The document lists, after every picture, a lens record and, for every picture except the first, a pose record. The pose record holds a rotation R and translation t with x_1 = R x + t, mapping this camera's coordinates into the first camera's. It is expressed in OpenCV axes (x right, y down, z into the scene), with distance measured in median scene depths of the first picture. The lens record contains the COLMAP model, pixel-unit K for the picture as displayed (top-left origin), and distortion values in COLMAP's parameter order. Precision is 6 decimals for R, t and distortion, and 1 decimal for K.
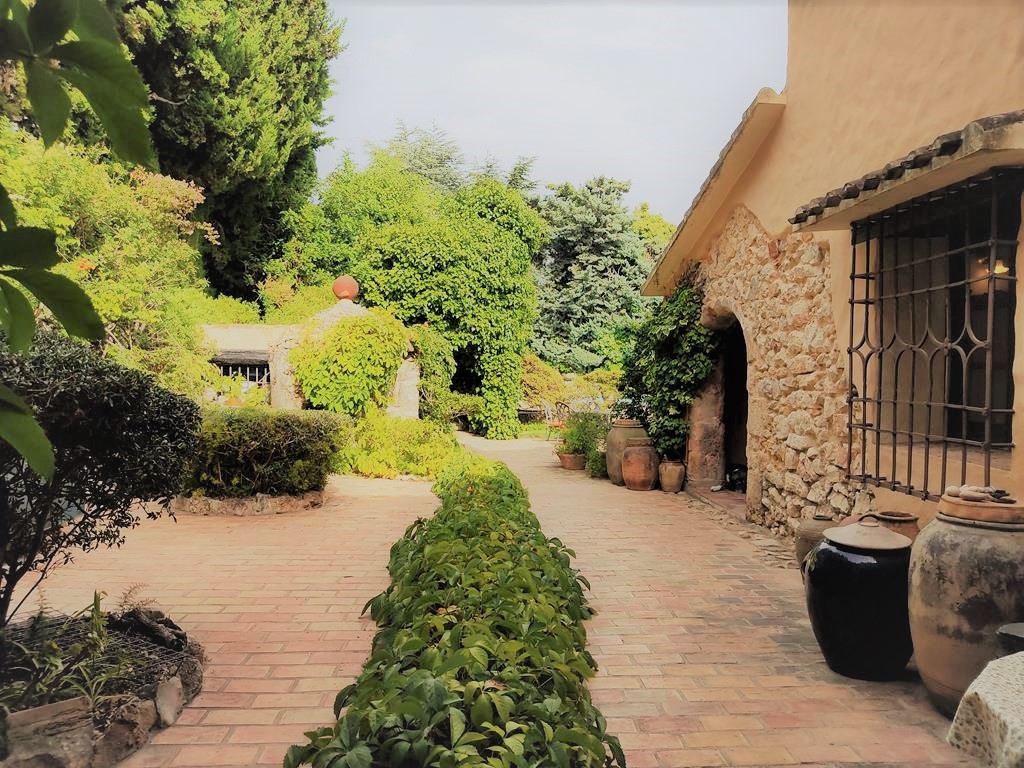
lens RADIAL K [[774.5, 0, 511.8], [0, 774.5, 385.1], [0, 0, 1]] dist [-0.002965, 0.001272]
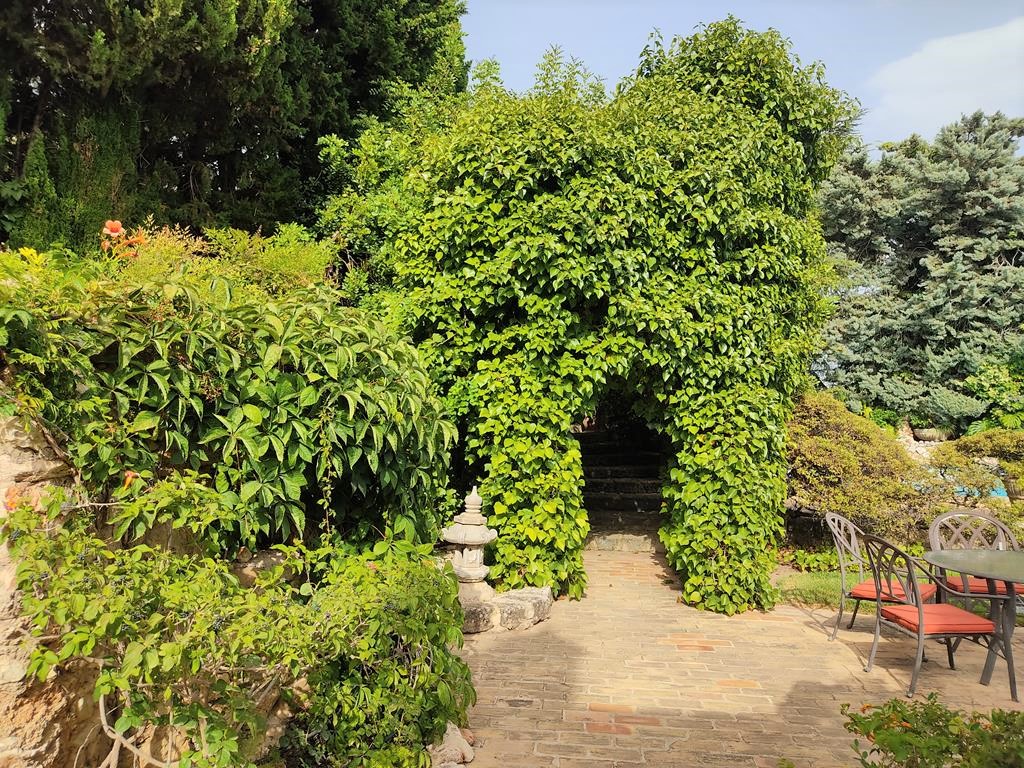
lens RADIAL K [[774.5, 0, 521.0], [0, 774.5, 400.3], [0, 0, 1]] dist [-0.002965, 0.001272]
pose [[0.914948, -0.023818, -0.402869, 0.027280], [0.003242, 0.998659, -0.051679, -0.007143], [0.403560, 0.045977, 0.913797, 0.303429]]
